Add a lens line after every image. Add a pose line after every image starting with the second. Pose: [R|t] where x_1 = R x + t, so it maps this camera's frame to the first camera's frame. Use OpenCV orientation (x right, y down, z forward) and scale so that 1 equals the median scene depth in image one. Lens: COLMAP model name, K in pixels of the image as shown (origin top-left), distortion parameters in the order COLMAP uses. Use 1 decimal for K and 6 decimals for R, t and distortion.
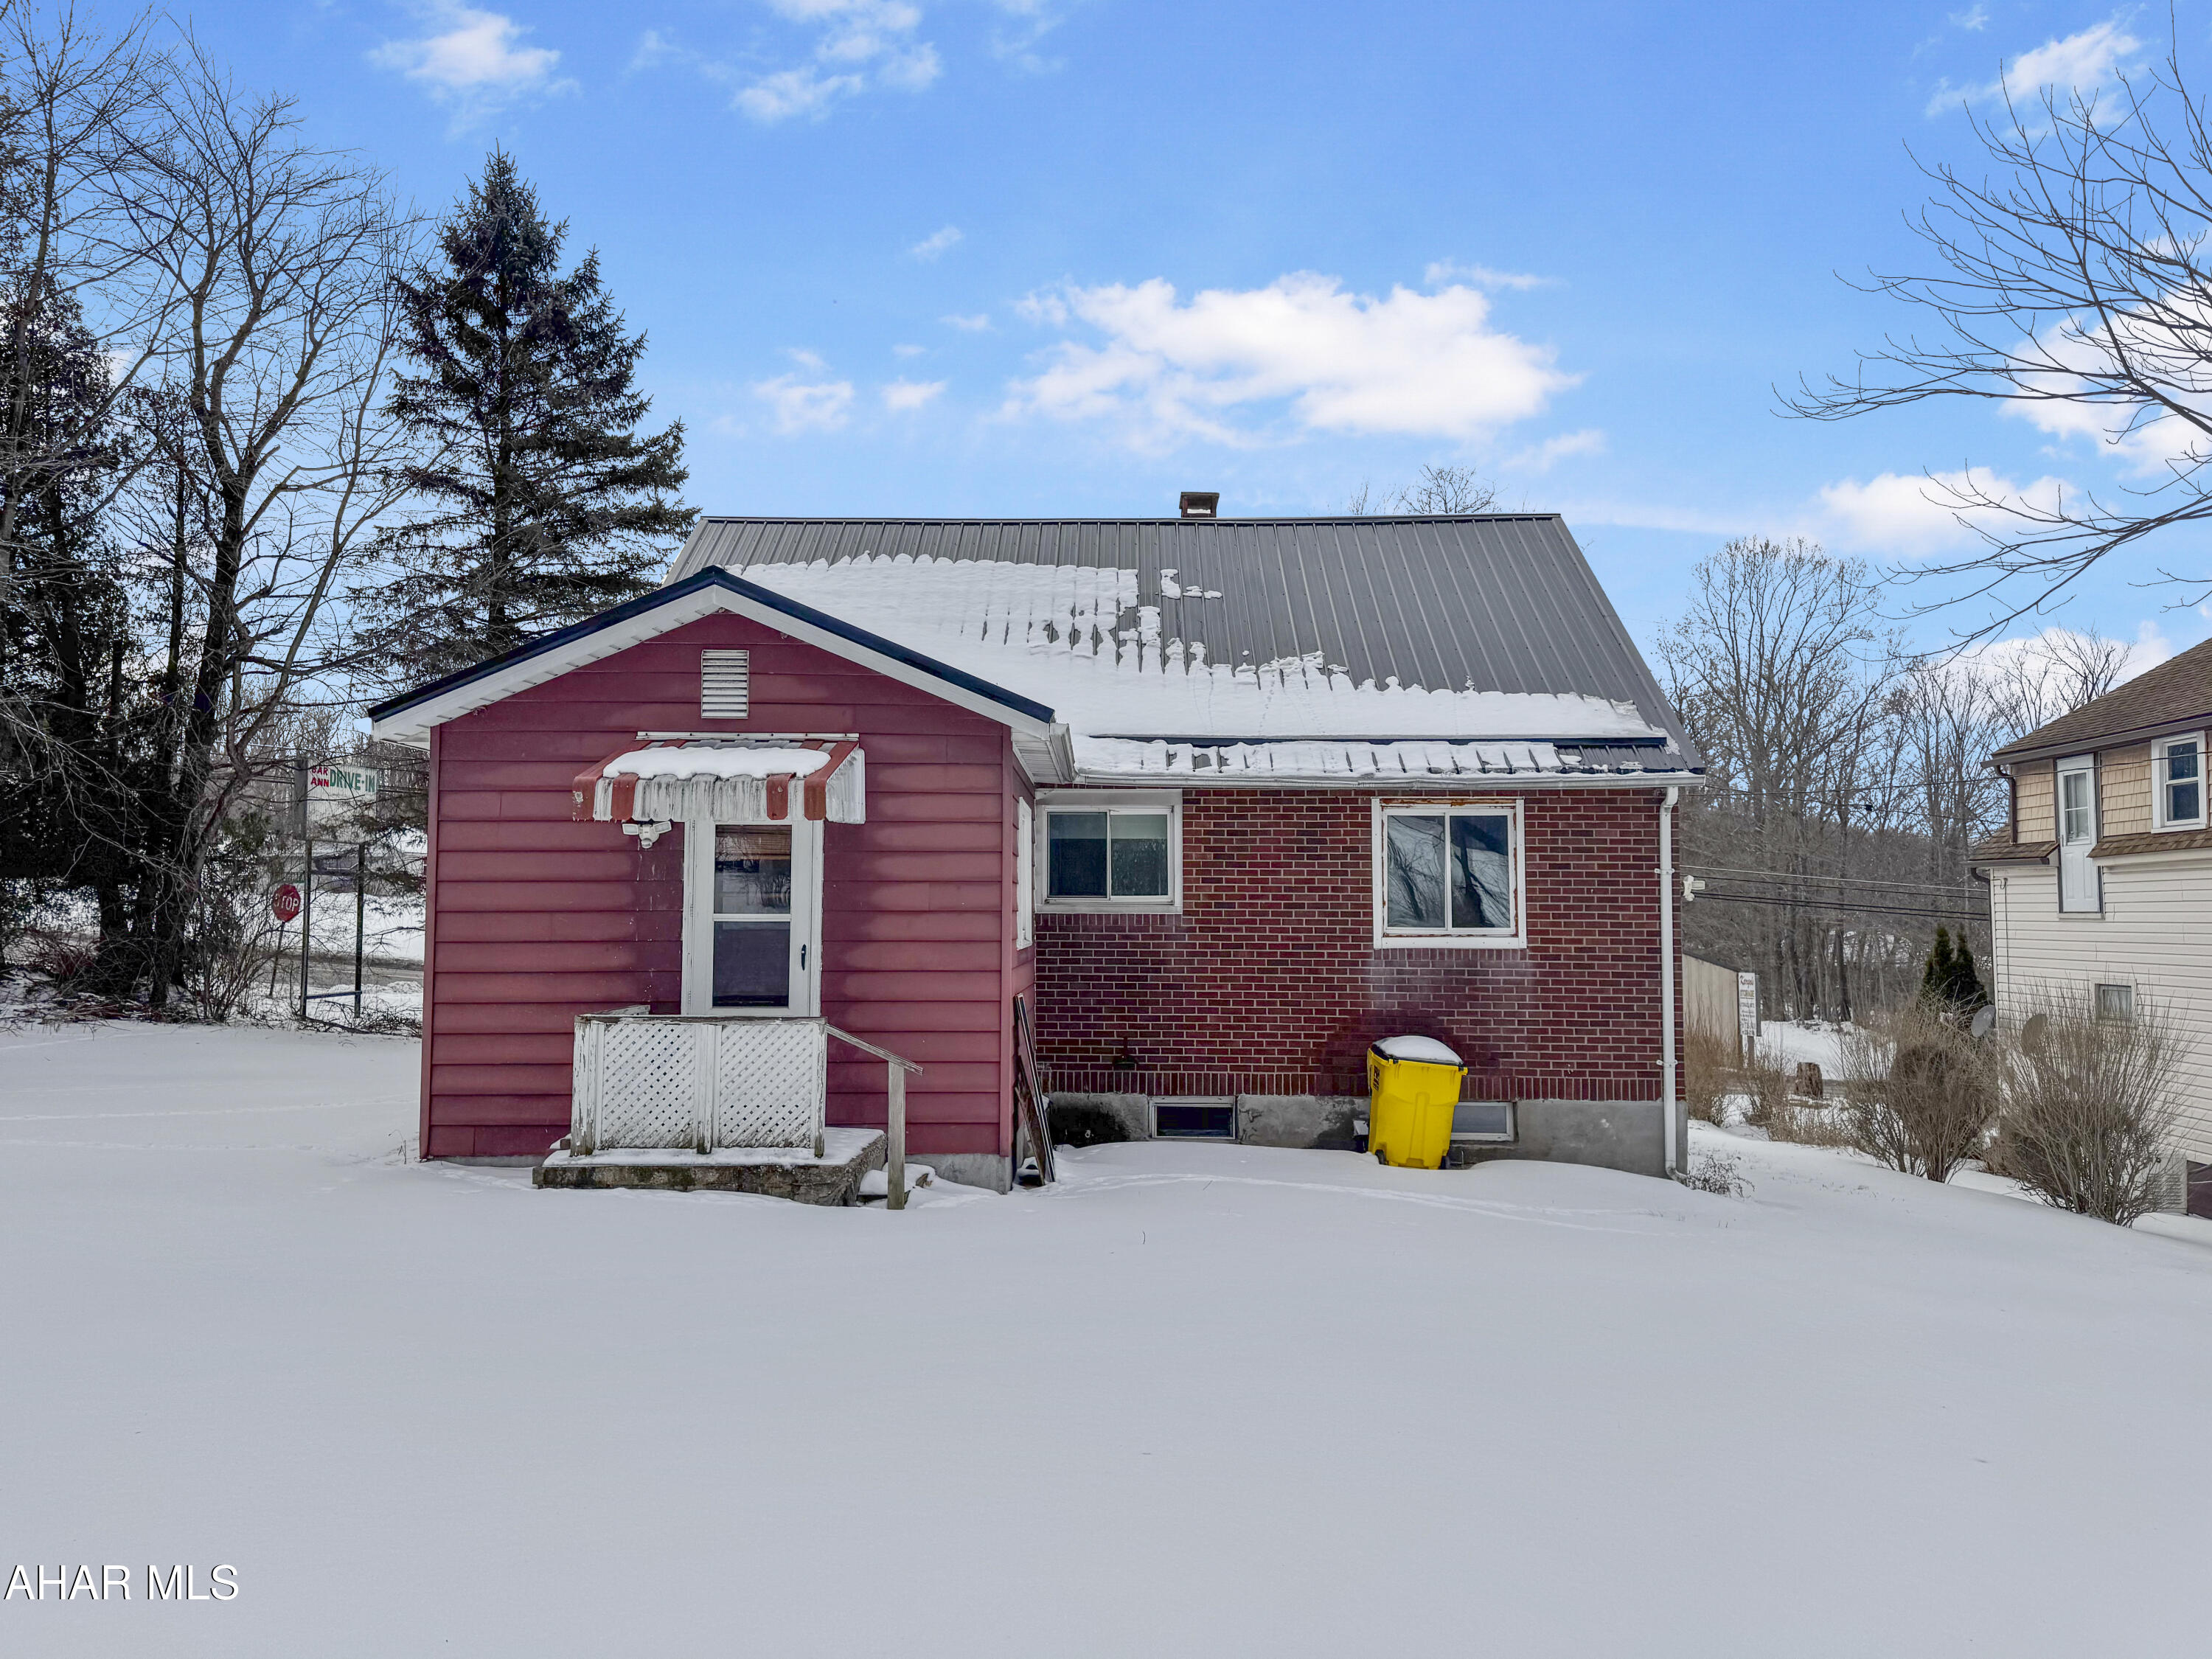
lens RADIAL K [[1526.0, 0, 1106.0], [0, 1526.0, 829.5], [0, 0, 1]] dist [0.085164, -0.099154]
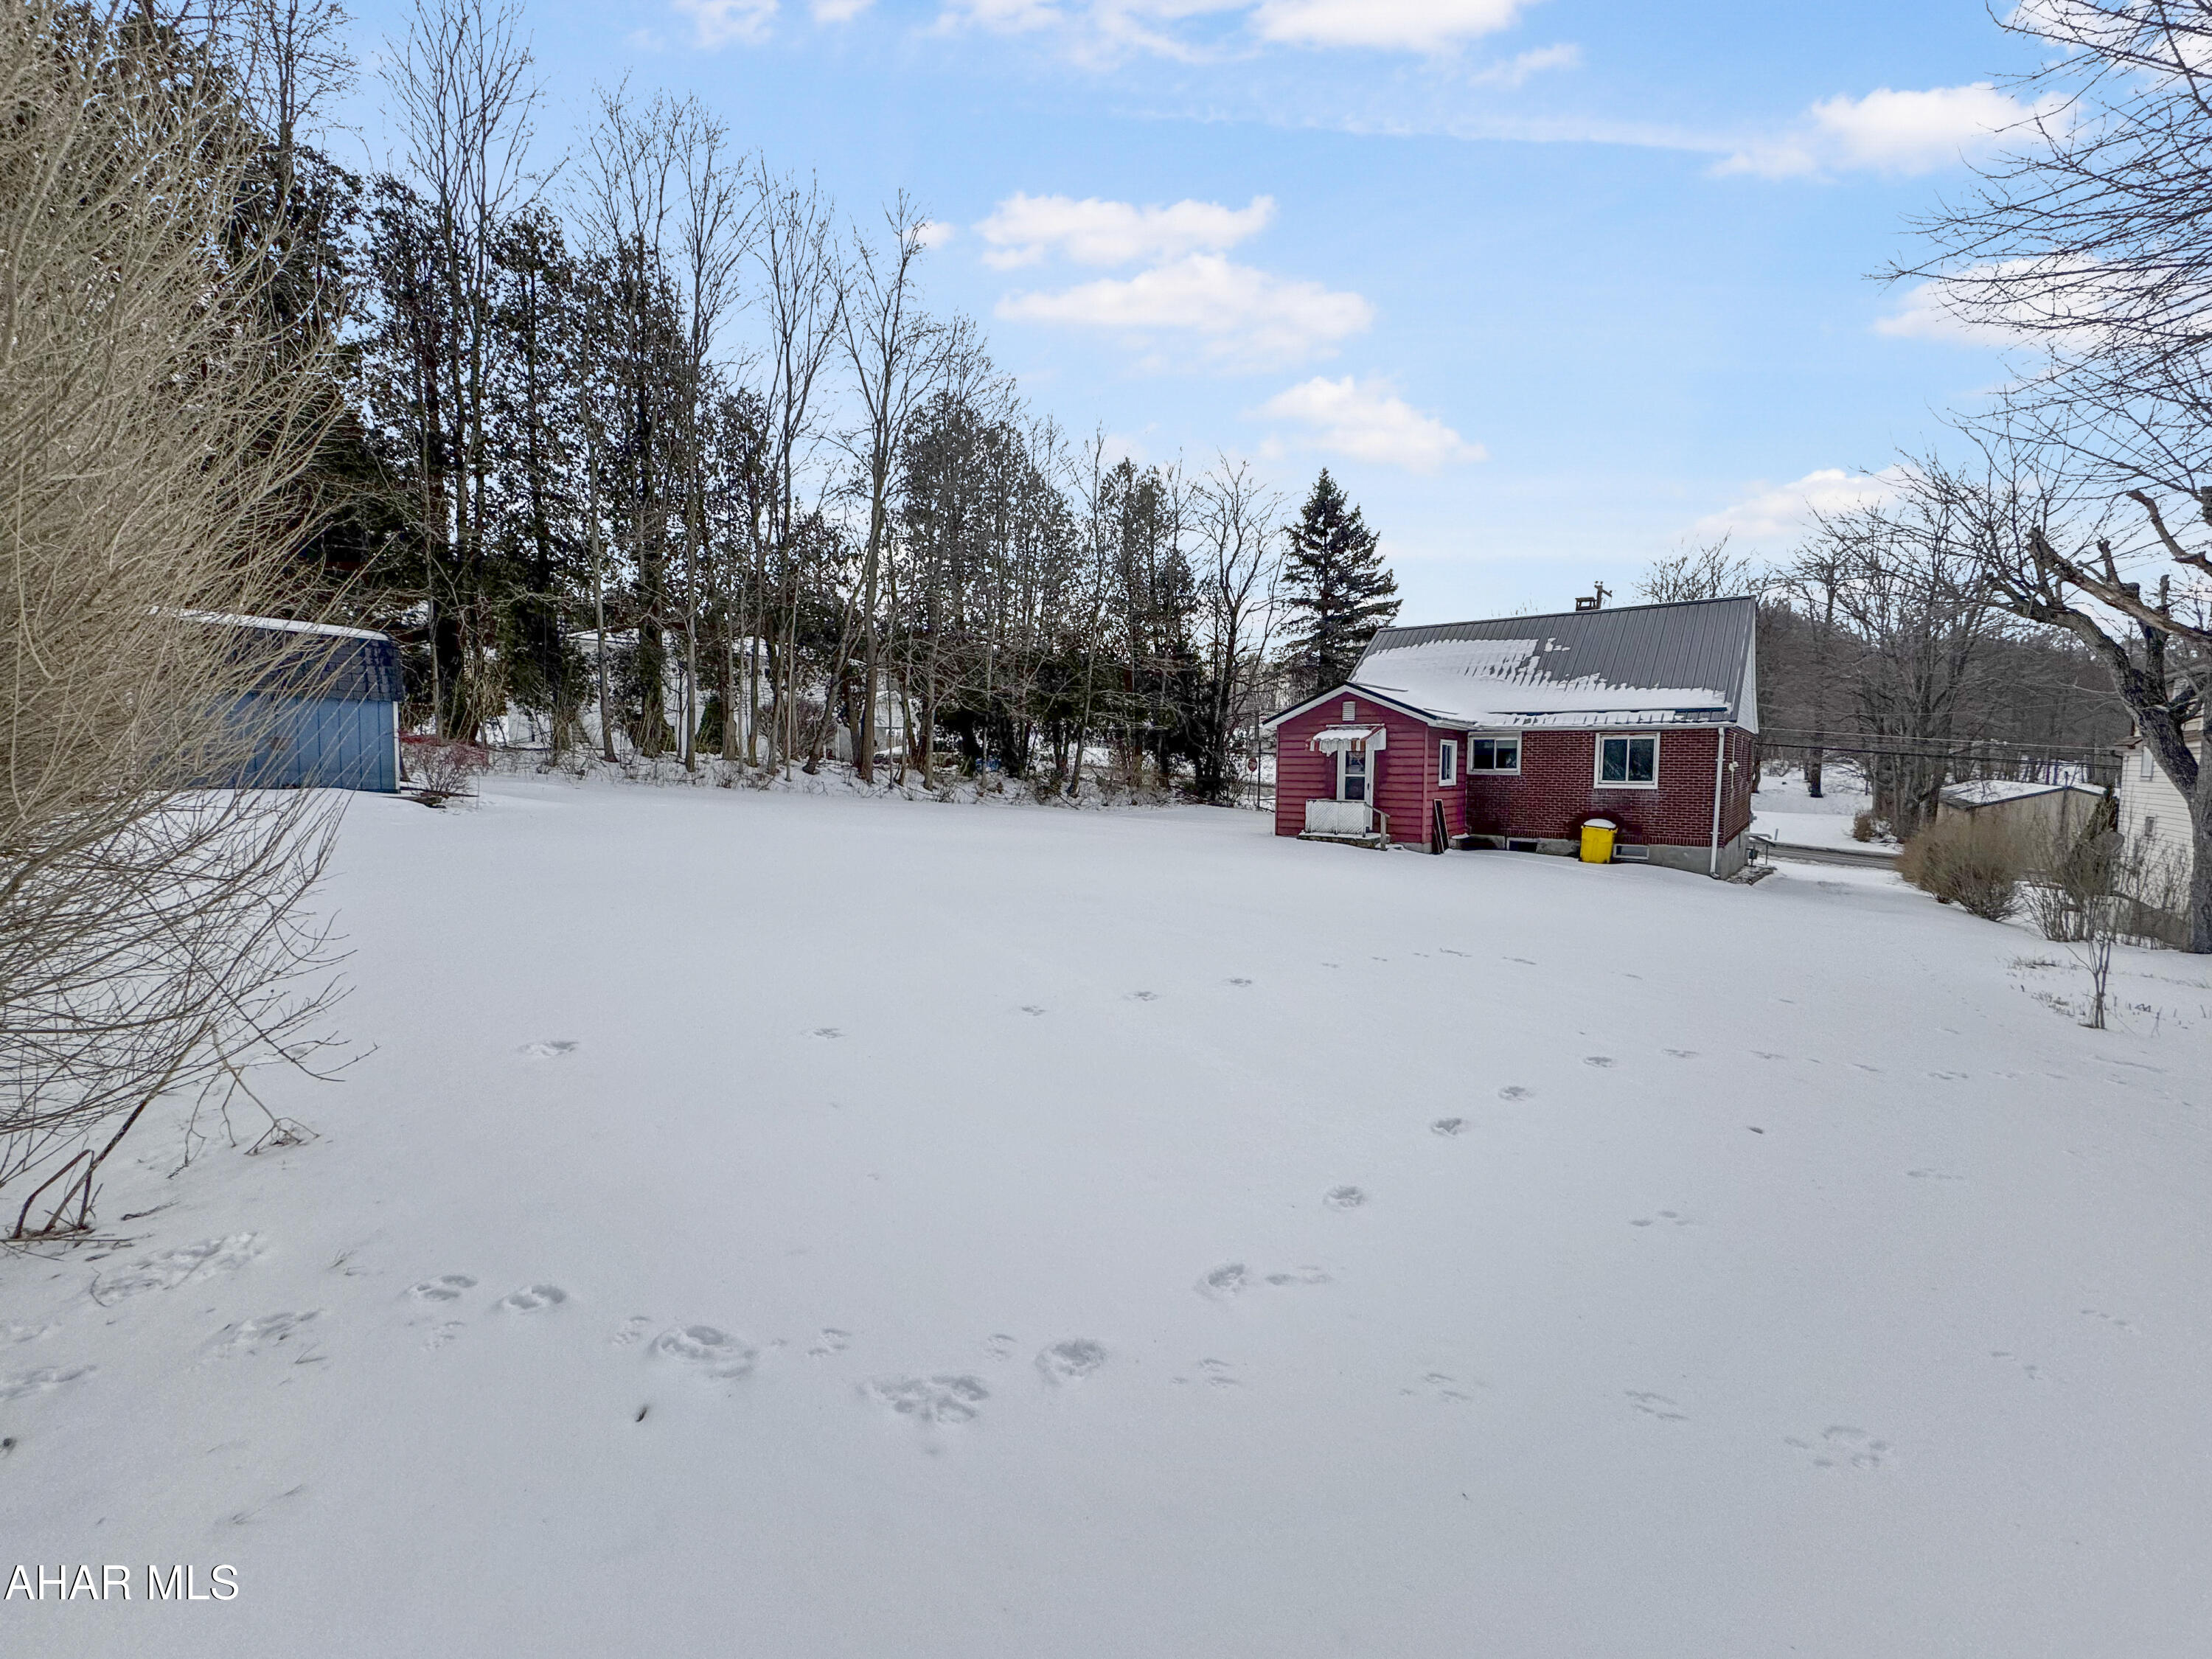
lens RADIAL K [[891.1, 0, 1106.0], [0, 891.1, 829.5], [0, 0, 1]] dist [-0.000228, -0.000010]
pose [[0.791446, 0.048032, -0.609349, 0.425736], [0.030082, 0.992639, 0.117316, -0.058016], [0.610499, -0.111179, 0.784175, -0.741689]]
